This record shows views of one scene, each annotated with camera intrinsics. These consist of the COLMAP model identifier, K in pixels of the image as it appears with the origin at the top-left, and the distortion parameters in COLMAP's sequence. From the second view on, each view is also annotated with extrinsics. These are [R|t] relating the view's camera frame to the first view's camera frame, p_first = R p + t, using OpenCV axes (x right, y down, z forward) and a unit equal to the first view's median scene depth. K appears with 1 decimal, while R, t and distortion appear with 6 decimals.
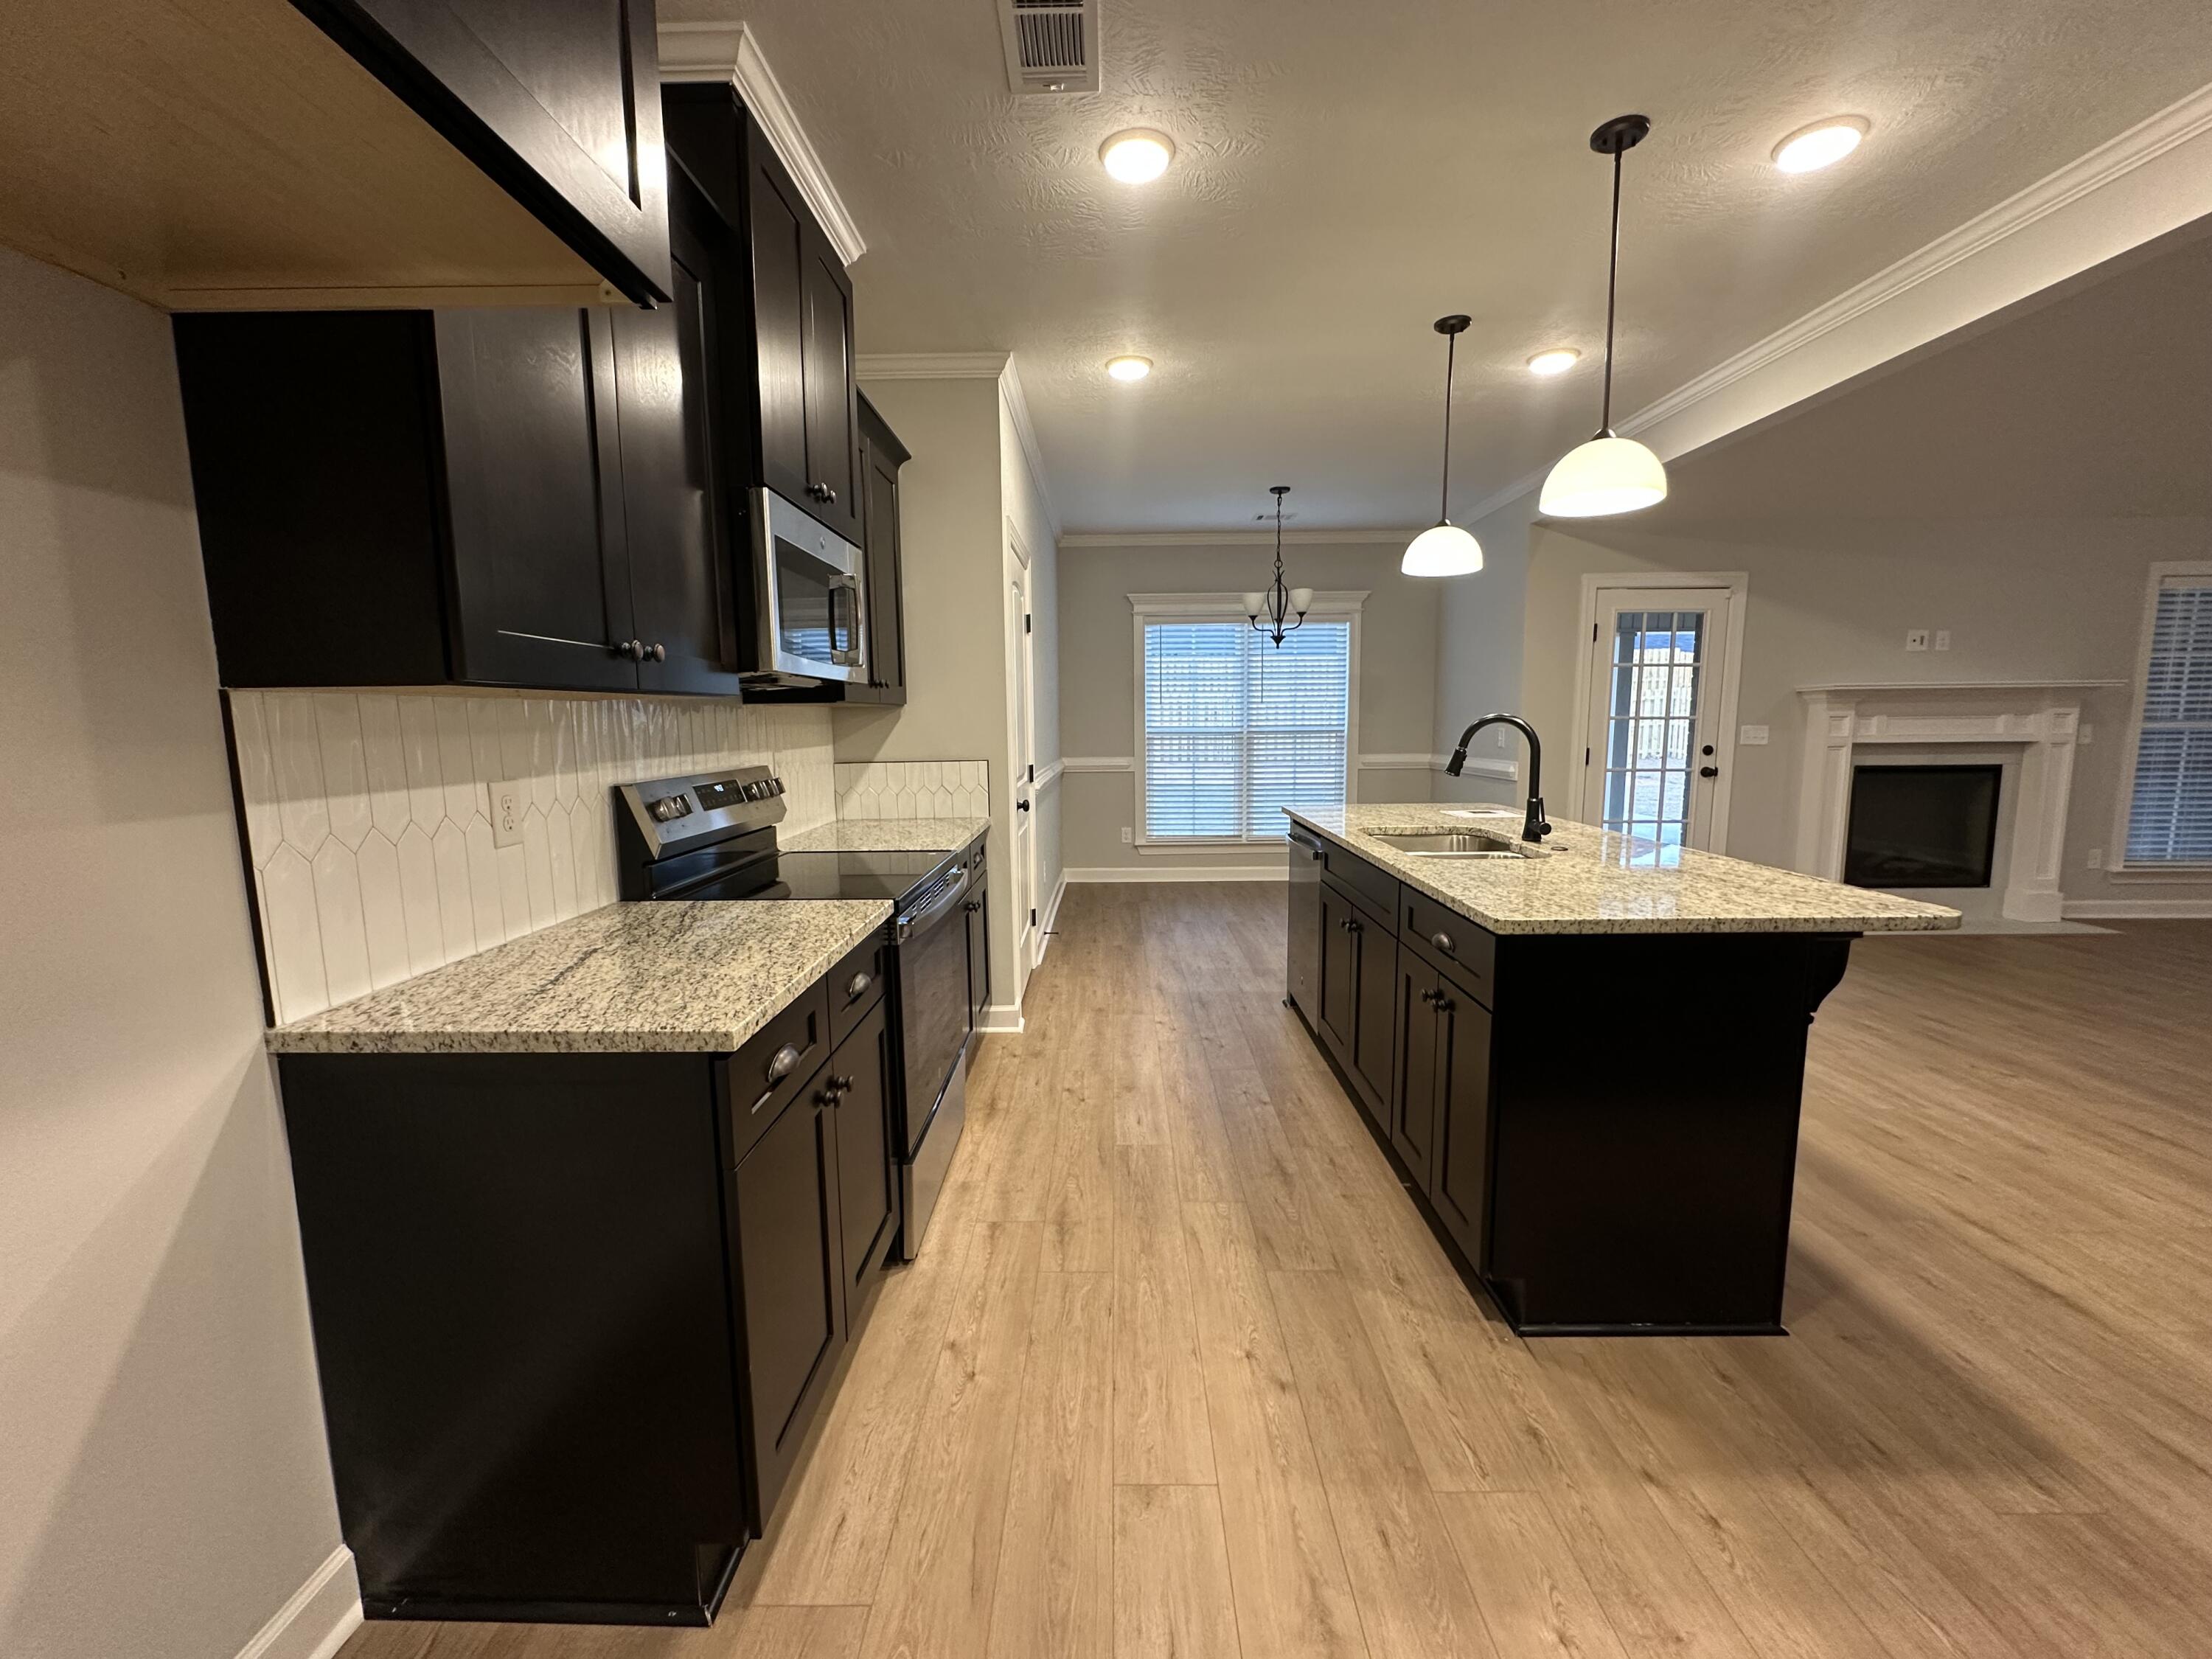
lens RADIAL K [[883.1, 0, 1105.8], [0, 883.1, 827.1], [0, 0, 1]] dist [-0.003364, 0.000200]
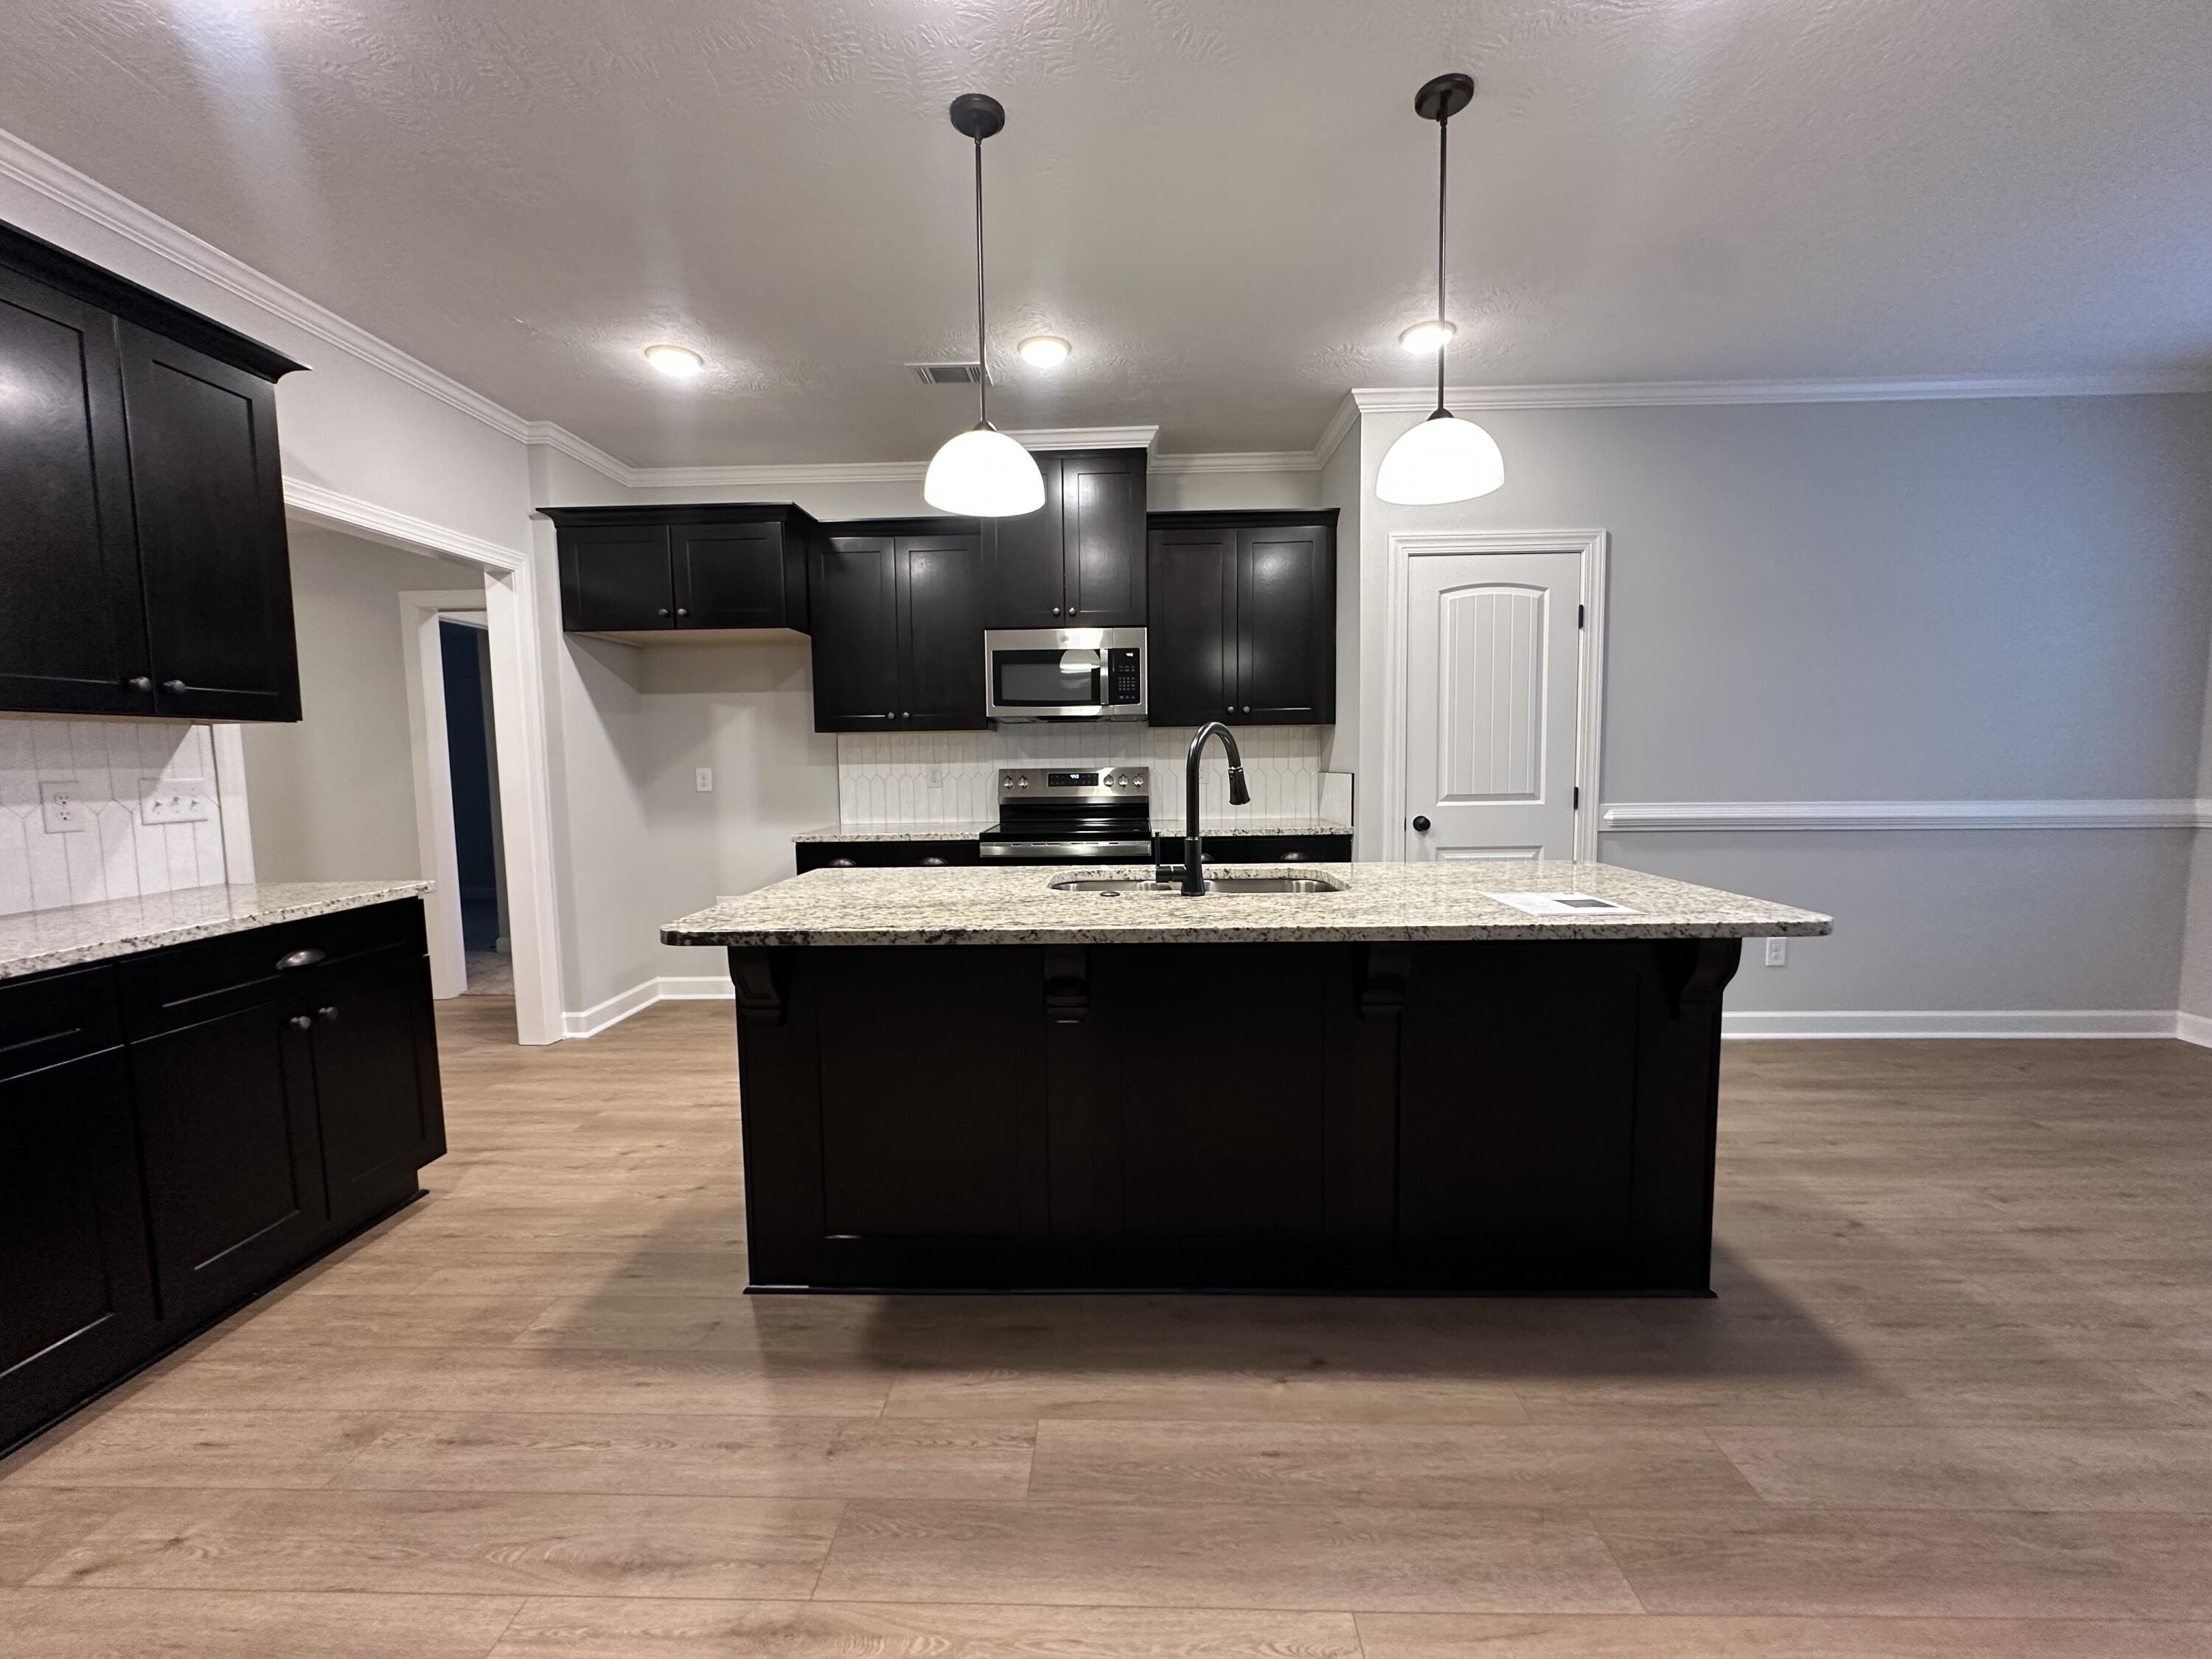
lens RADIAL K [[883.1, 0, 1102.9], [0, 883.1, 824.8], [0, 0, 1]] dist [-0.003364, 0.000200]
pose [[-0.019416, 0.089020, -0.995841, 1.039009], [-0.109621, 0.989834, 0.090621, -0.086776], [0.993784, 0.110925, -0.009460, 0.798289]]
